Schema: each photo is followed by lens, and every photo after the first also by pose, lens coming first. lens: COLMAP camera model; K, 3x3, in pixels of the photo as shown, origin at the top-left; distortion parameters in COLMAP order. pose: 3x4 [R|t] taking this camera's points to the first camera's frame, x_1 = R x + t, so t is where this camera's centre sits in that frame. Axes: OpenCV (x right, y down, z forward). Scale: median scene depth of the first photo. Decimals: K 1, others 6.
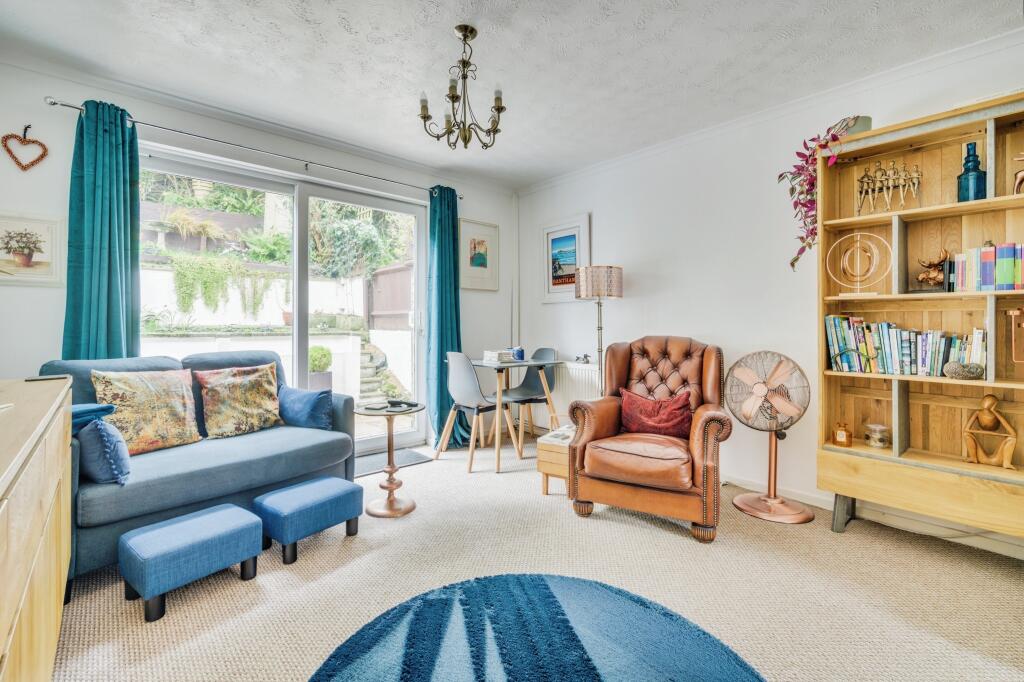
lens RADIAL K [[447.2, 0, 523.9], [0, 447.2, 327.7], [0, 0, 1]] dist [0.002938, 0.000028]
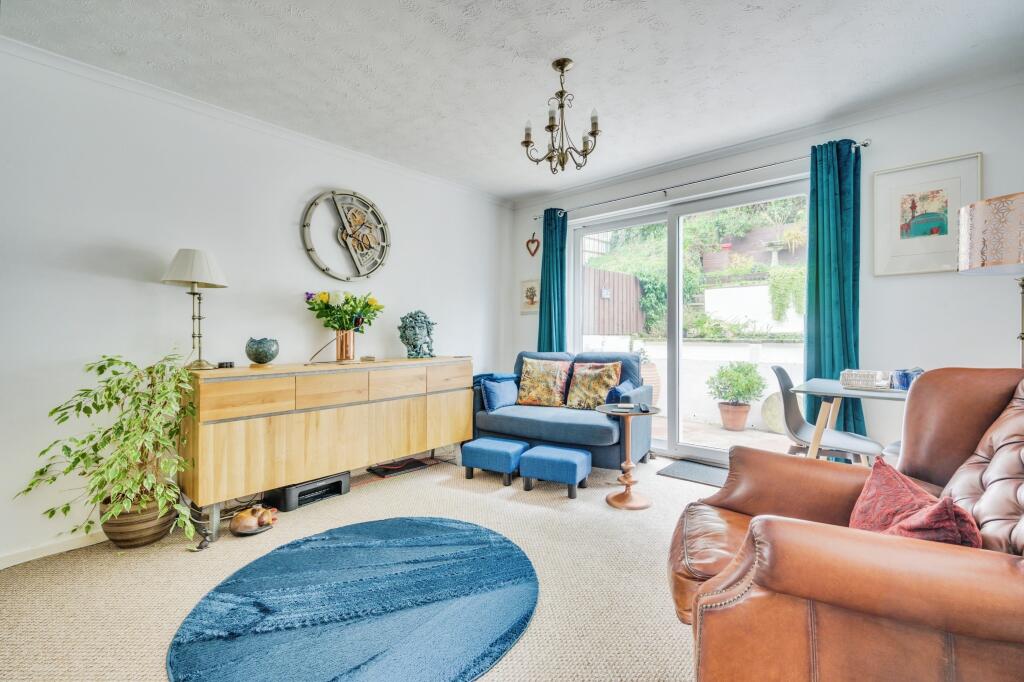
lens RADIAL K [[447.2, 0, 506.5], [0, 447.2, 334.0], [0, 0, 1]] dist [0.002938, 0.000028]
pose [[0.098813, -0.001145, -0.995105, 0.722401], [0.000114, 0.999999, -0.001139, -0.001061], [0.995106, -0.000001, 0.098813, 0.578885]]
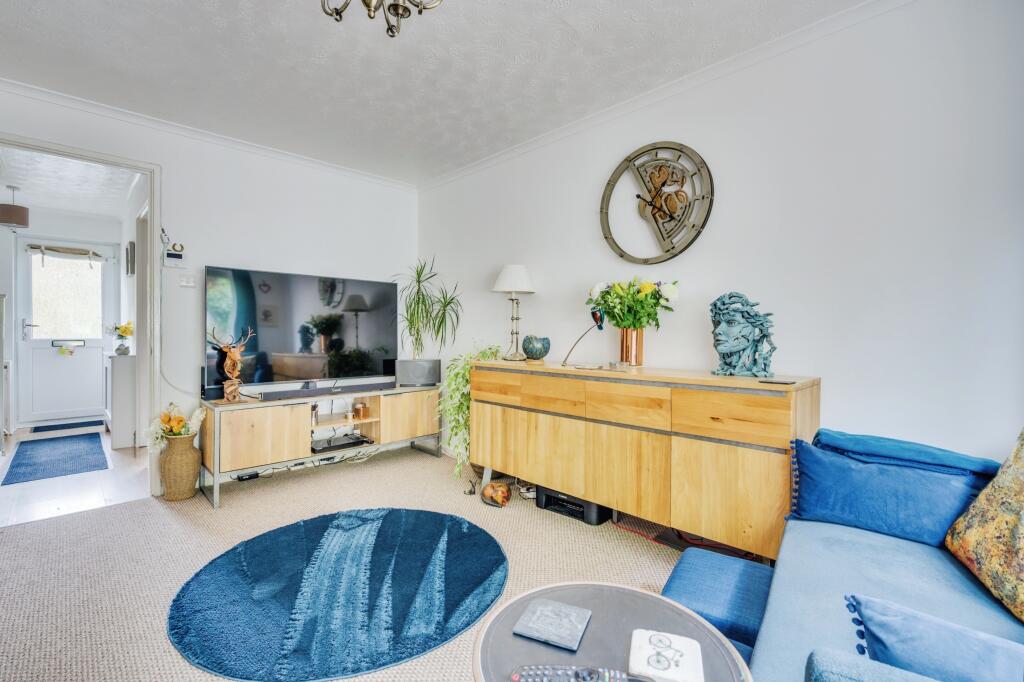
lens RADIAL K [[447.2, 0, 513.5], [0, 447.2, 335.4], [0, 0, 1]] dist [0.002938, 0.000028]
pose [[-0.999117, -0.008236, -0.041208, -0.232986], [-0.008537, 0.999938, 0.007140, -0.000764], [0.041147, 0.007486, -0.999125, 1.201202]]
